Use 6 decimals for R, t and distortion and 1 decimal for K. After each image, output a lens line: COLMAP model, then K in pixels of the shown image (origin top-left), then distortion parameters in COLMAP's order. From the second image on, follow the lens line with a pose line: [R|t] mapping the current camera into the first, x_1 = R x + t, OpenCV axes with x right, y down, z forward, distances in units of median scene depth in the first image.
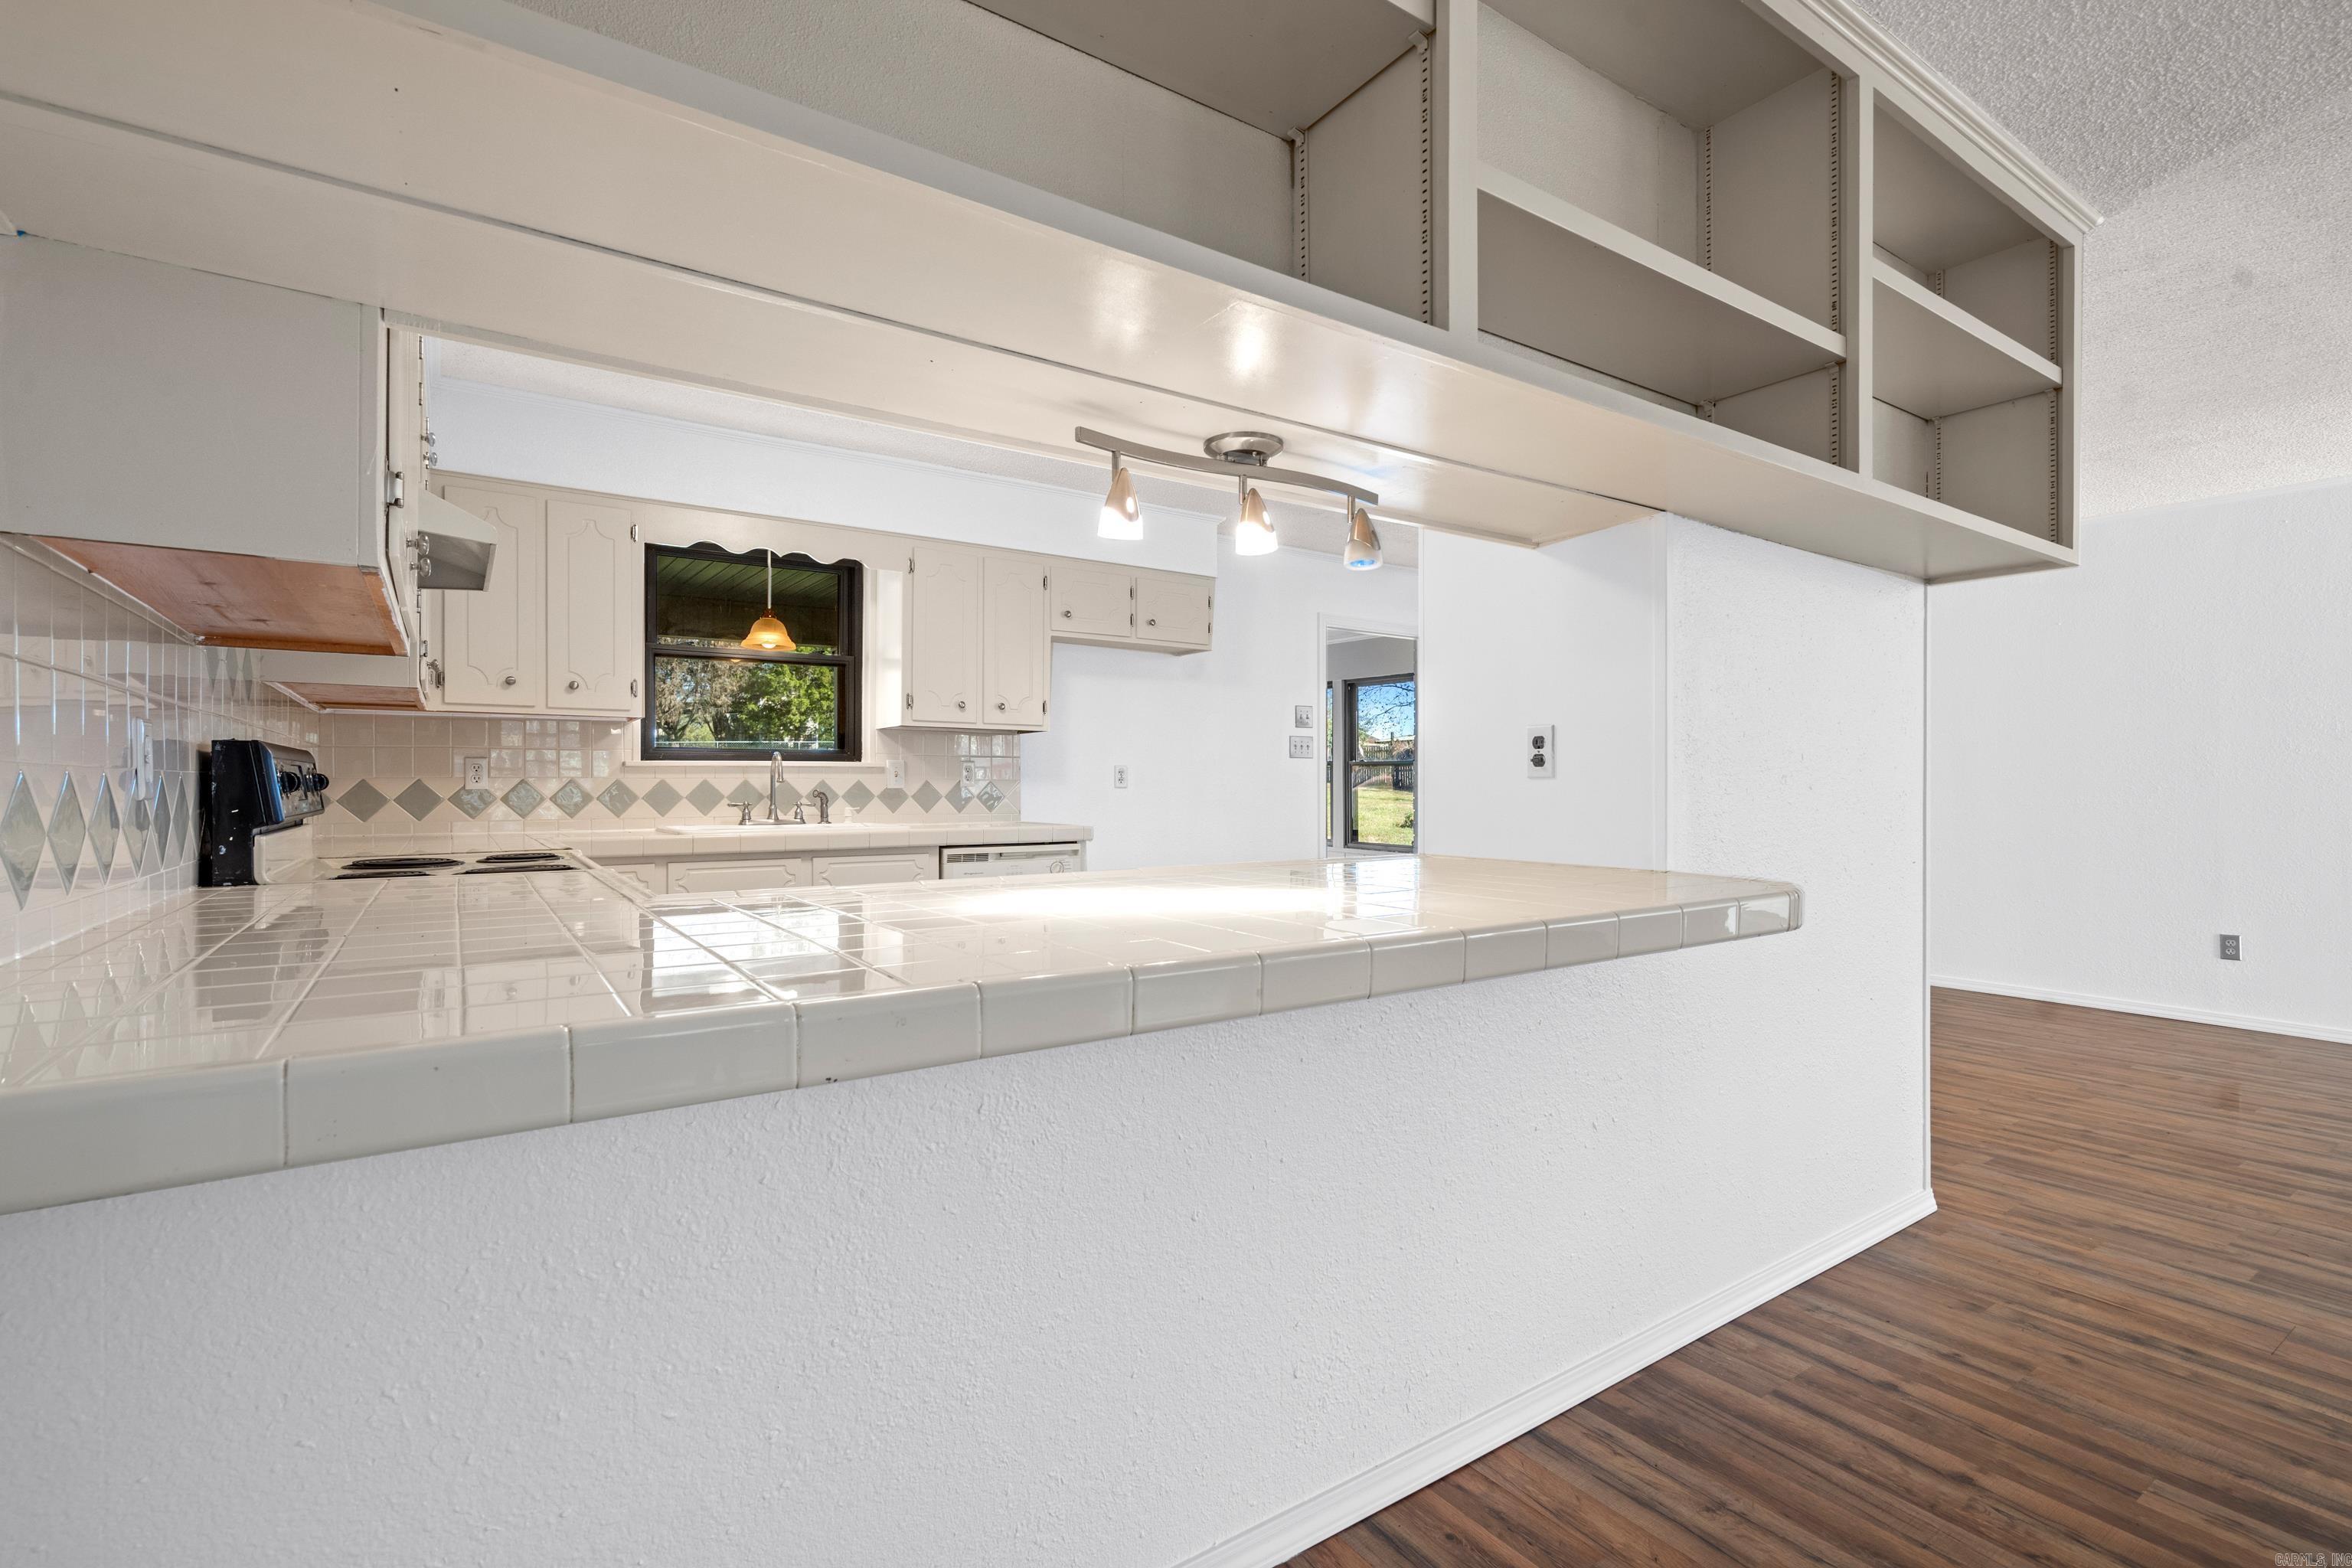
lens RADIAL K [[1073.1, 0, 1175.7], [0, 1073.1, 773.3], [0, 0, 1]] dist [-0.007631, 0.003322]
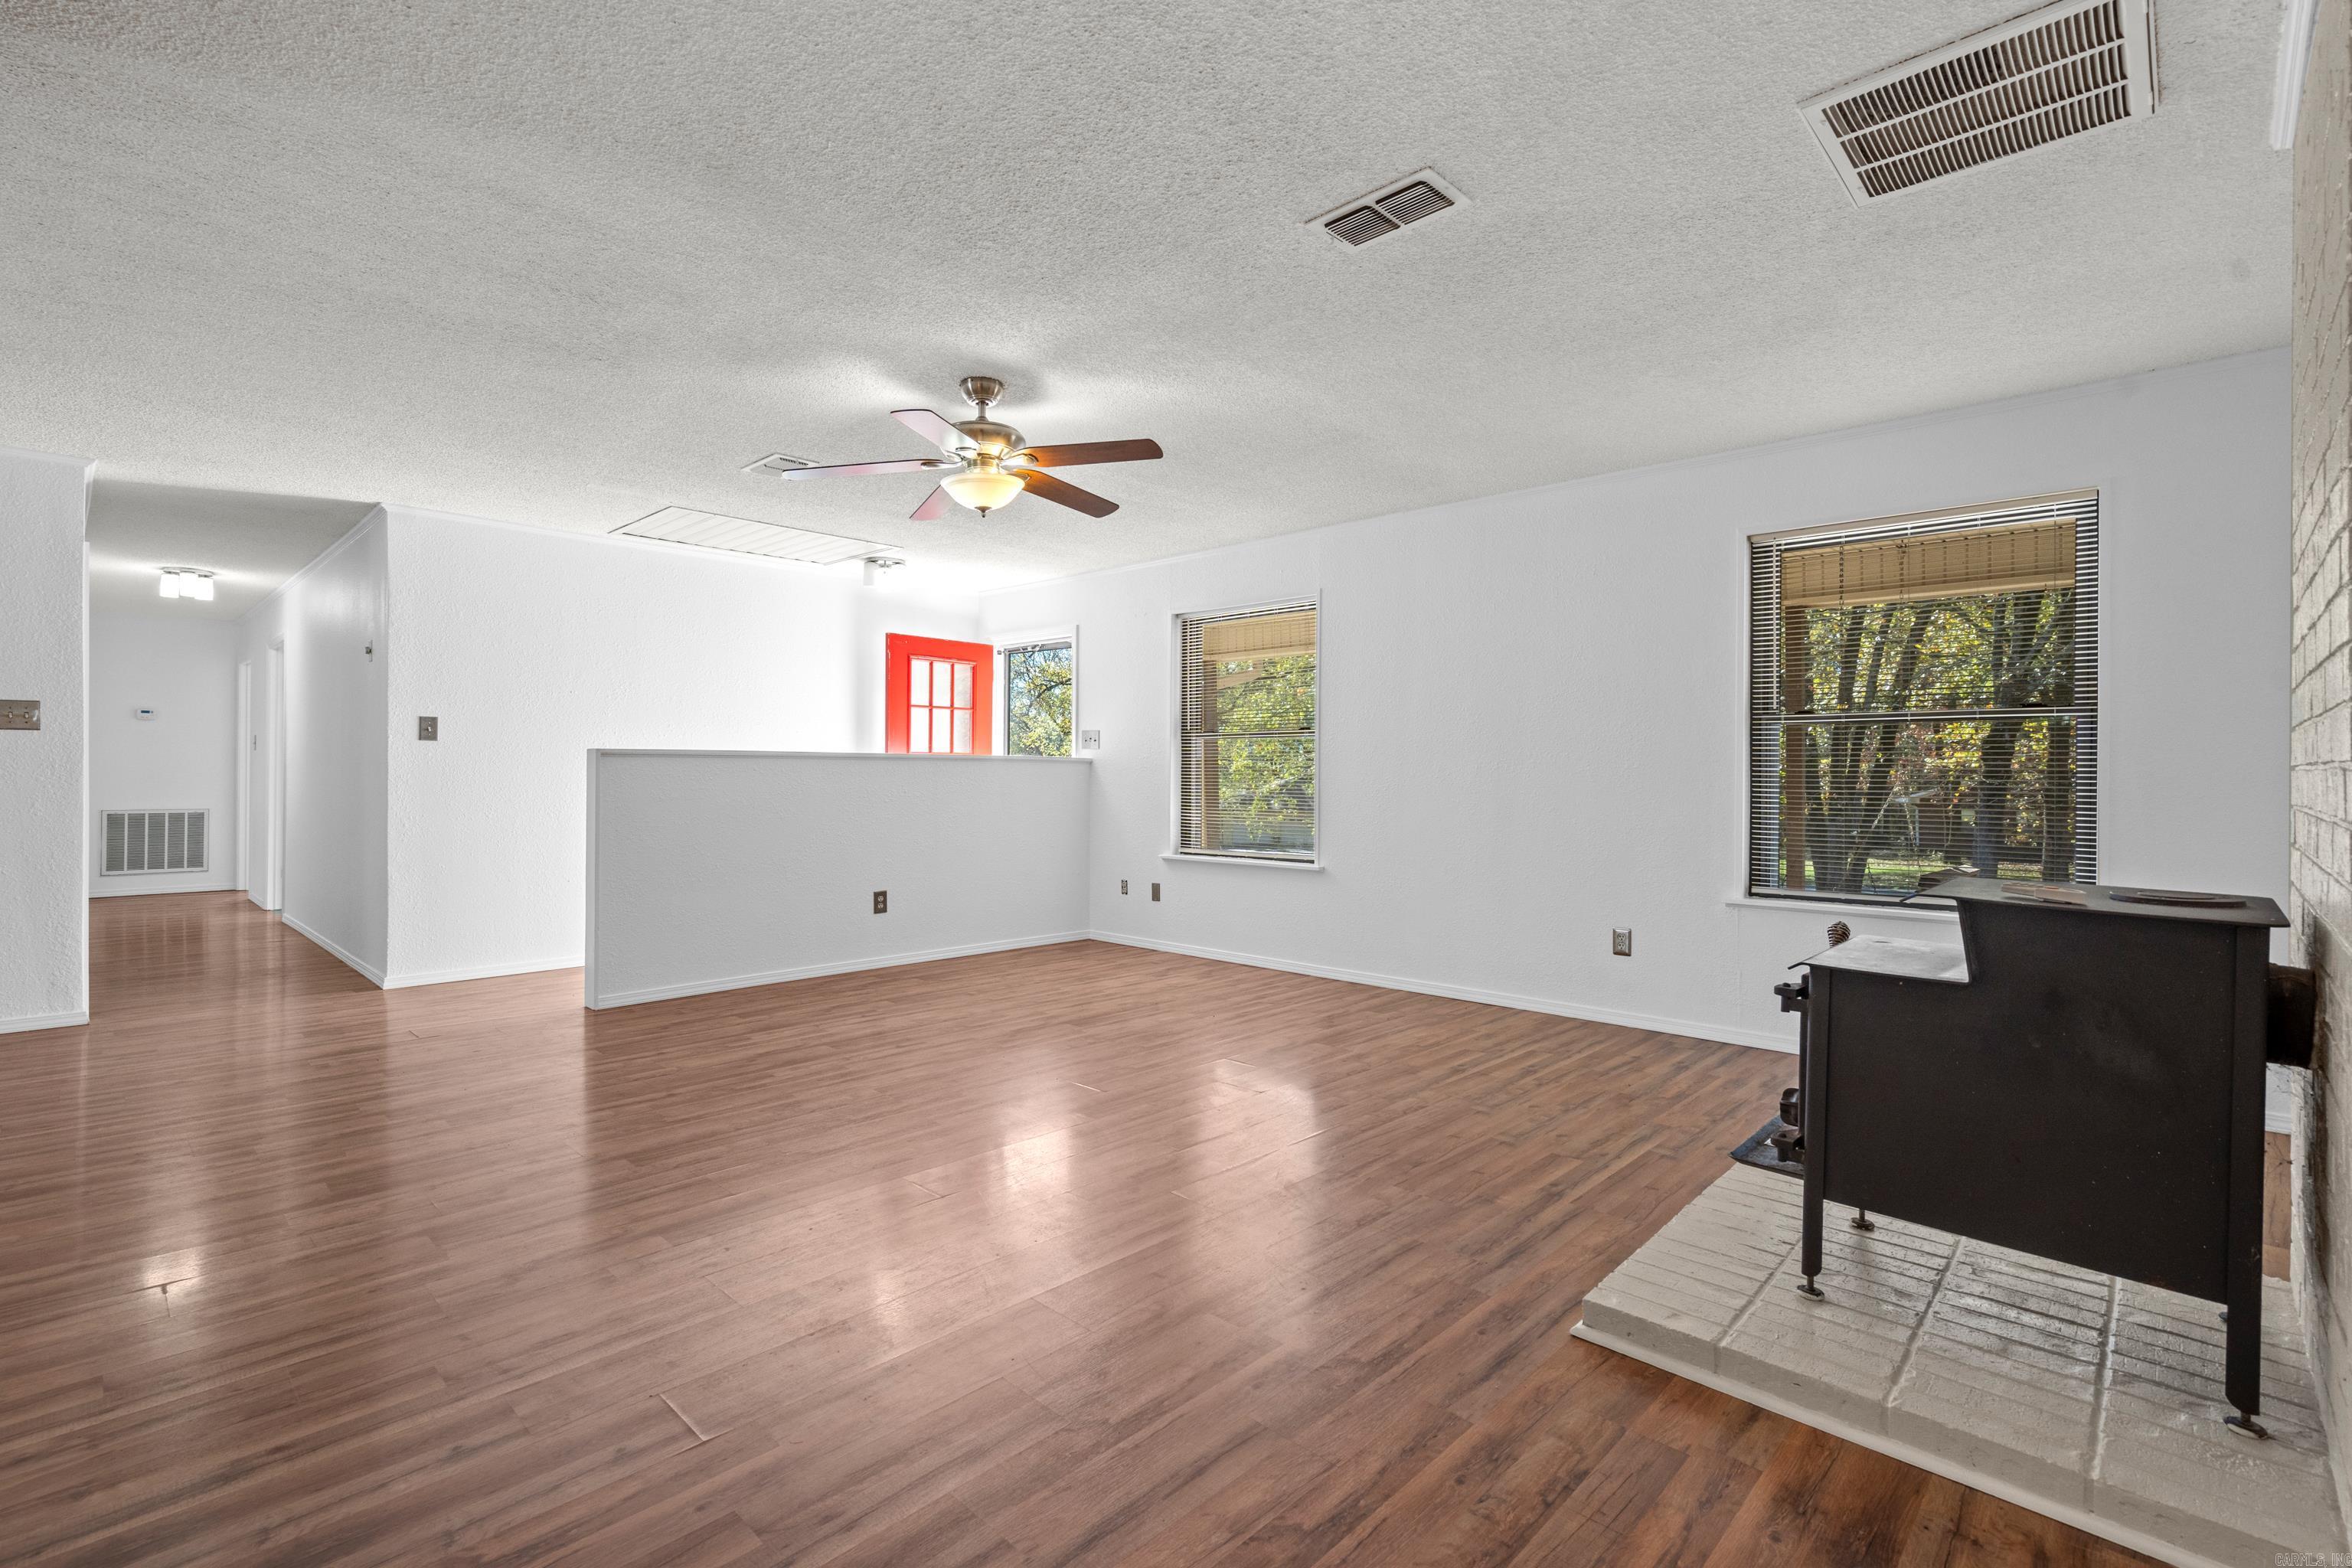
lens RADIAL K [[1073.1, 0, 1160.5], [0, 1073.1, 771.9], [0, 0, 1]] dist [-0.007631, 0.003322]
pose [[-0.200865, -0.001576, 0.979618, -0.020429], [-0.013031, 0.999915, -0.001064, 0.001902], [-0.979532, -0.012979, -0.200869, 0.116861]]
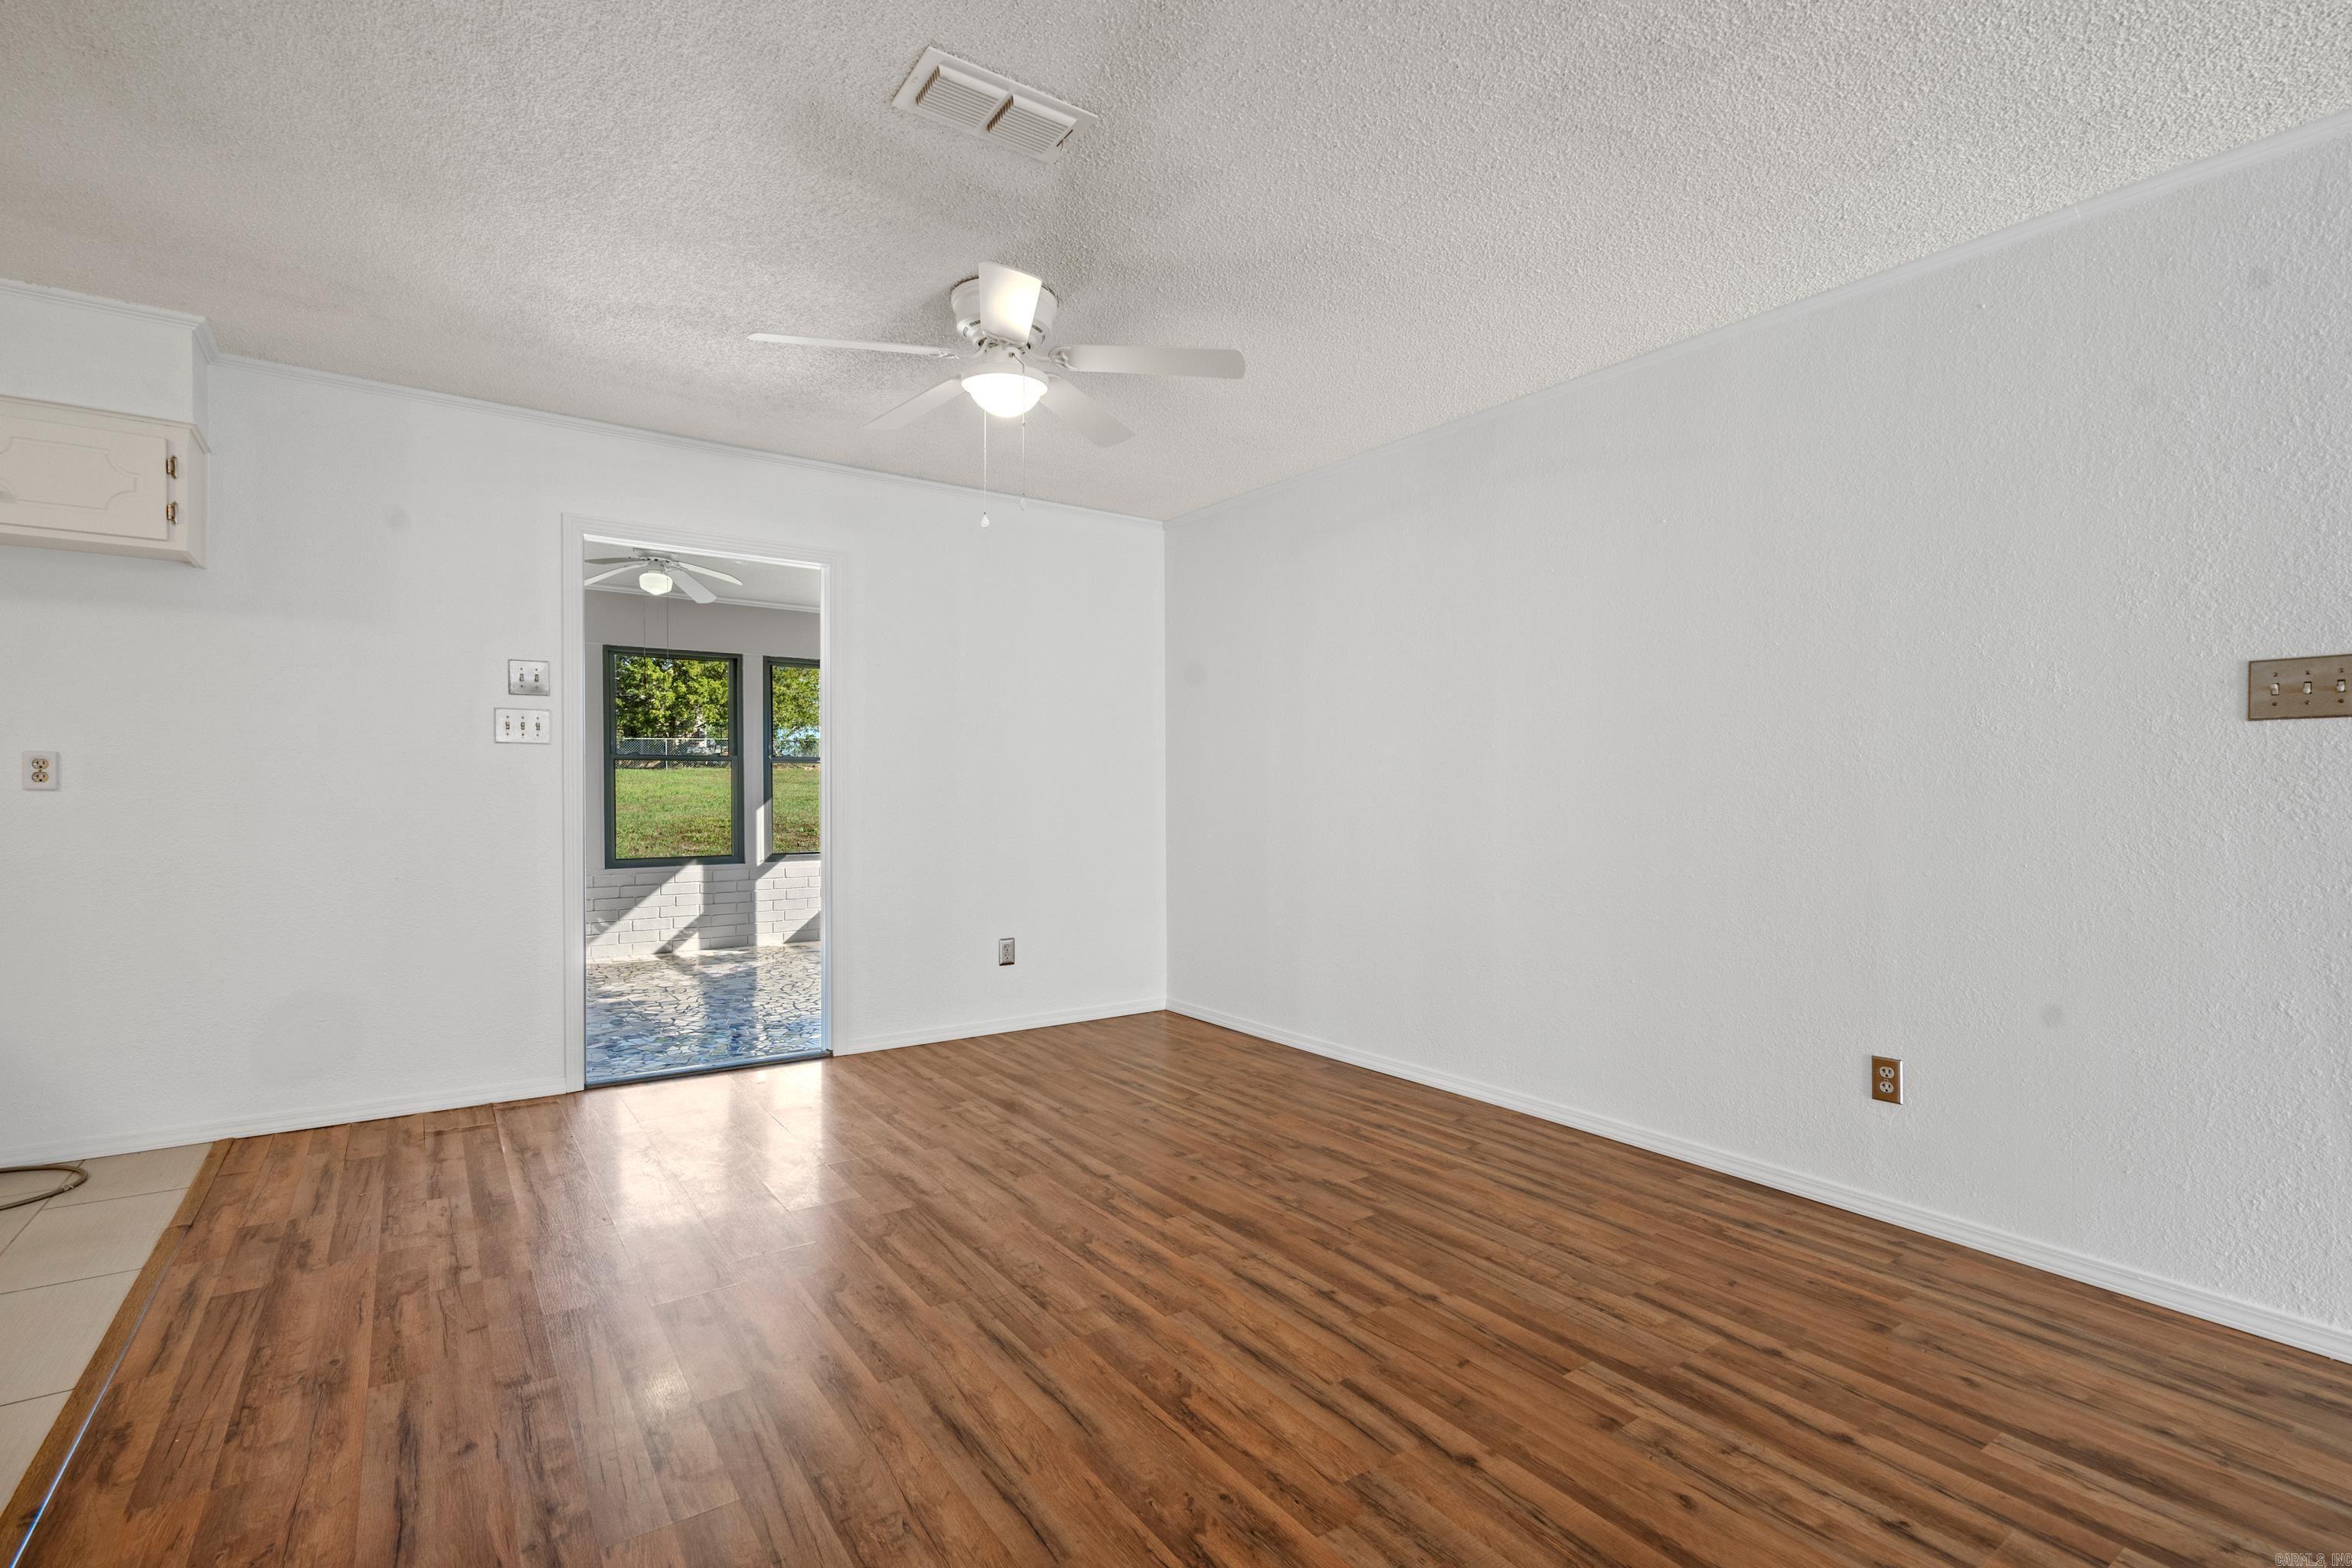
lens RADIAL K [[1073.1, 0, 1176.2], [0, 1073.1, 799.0], [0, 0, 1]] dist [-0.007631, 0.003322]
pose [[0.999622, 0.005080, 0.027020, 0.723063], [-0.005658, 0.999756, 0.021352, 0.003374], [-0.026905, -0.021497, 0.999407, 0.538845]]
